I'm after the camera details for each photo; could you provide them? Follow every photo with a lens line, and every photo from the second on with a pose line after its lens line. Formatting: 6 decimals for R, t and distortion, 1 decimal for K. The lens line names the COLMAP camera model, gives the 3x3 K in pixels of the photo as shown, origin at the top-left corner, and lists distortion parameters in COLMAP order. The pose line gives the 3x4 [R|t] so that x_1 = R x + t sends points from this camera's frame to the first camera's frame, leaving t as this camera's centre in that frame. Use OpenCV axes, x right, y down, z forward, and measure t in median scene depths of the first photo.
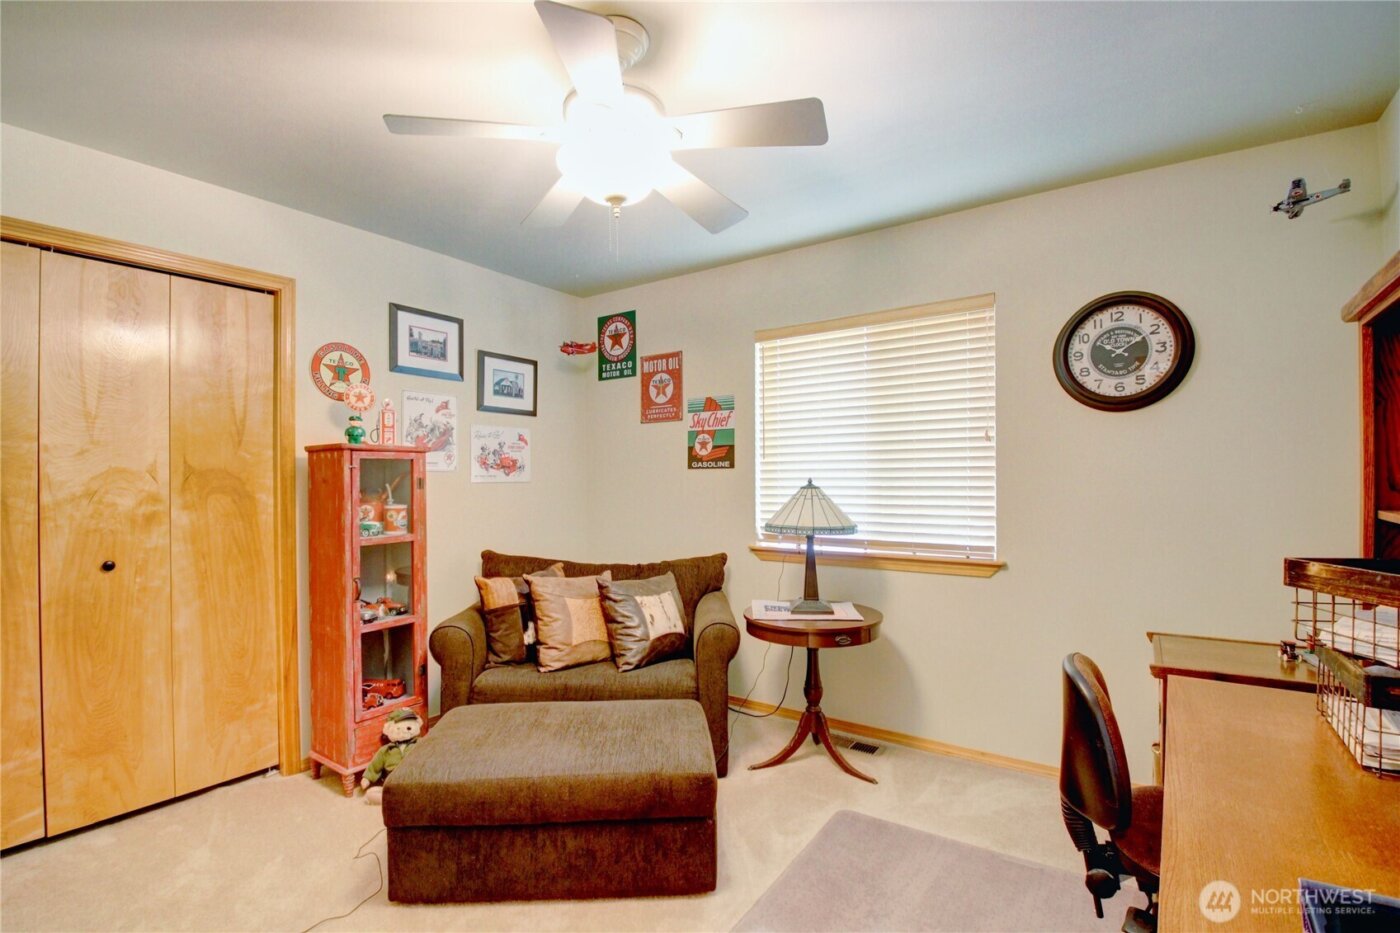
lens RADIAL K [[659.6, 0, 693.5], [0, 659.6, 468.0], [0, 0, 1]] dist [-0.014813, -0.010014]
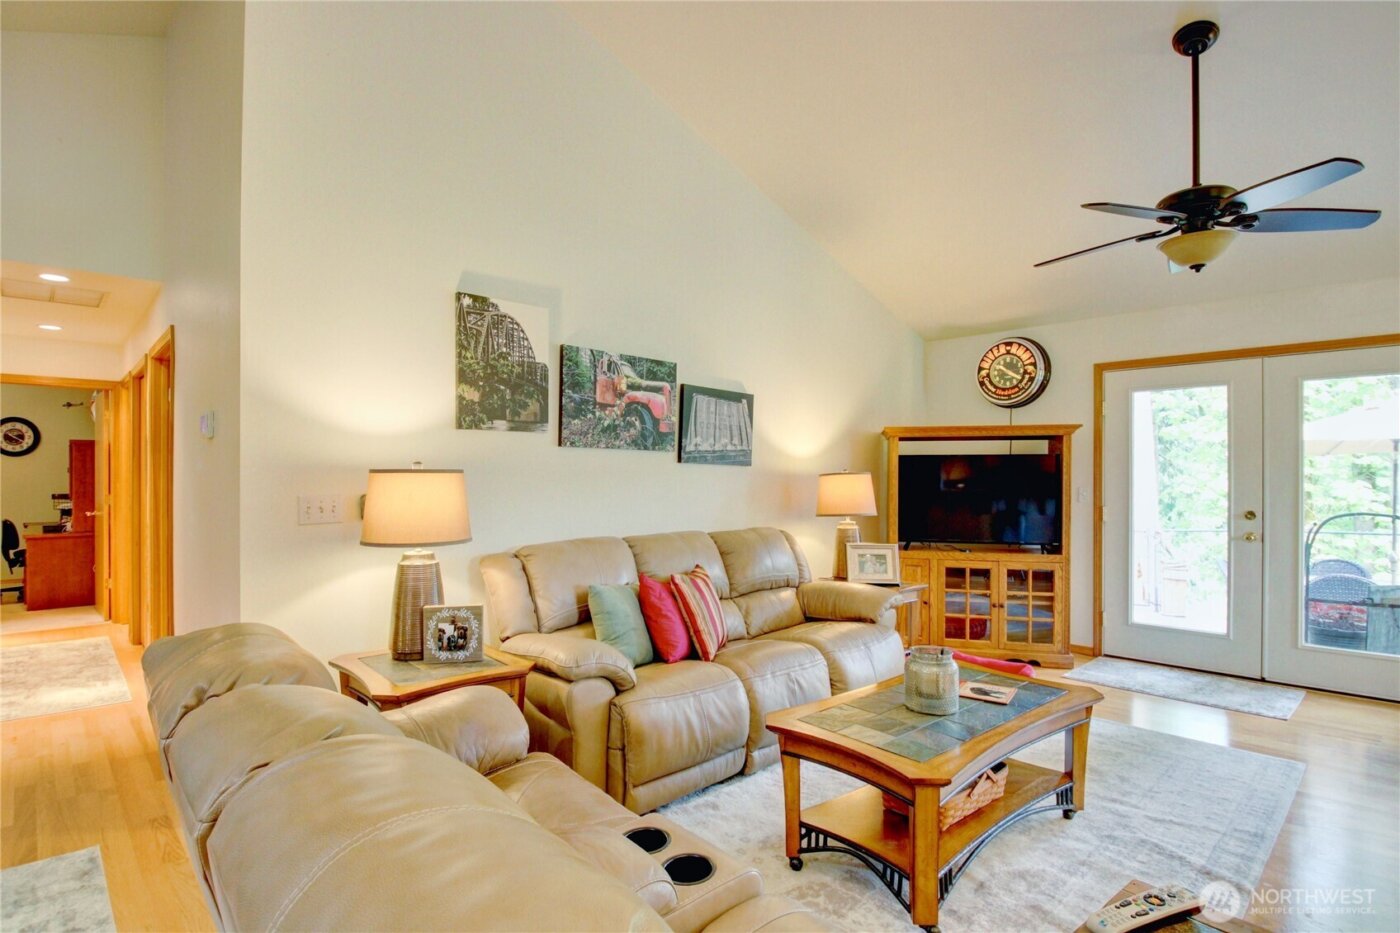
lens RADIAL K [[716.4, 0, 700.3], [0, 716.4, 472.9], [0, 0, 1]] dist [-0.012618, -0.006677]
pose [[0.185187, 0.008292, 0.982668, -0.726148], [-0.013872, 0.999887, -0.005823, -0.012689], [-0.982605, -0.012553, 0.185281, -1.011410]]
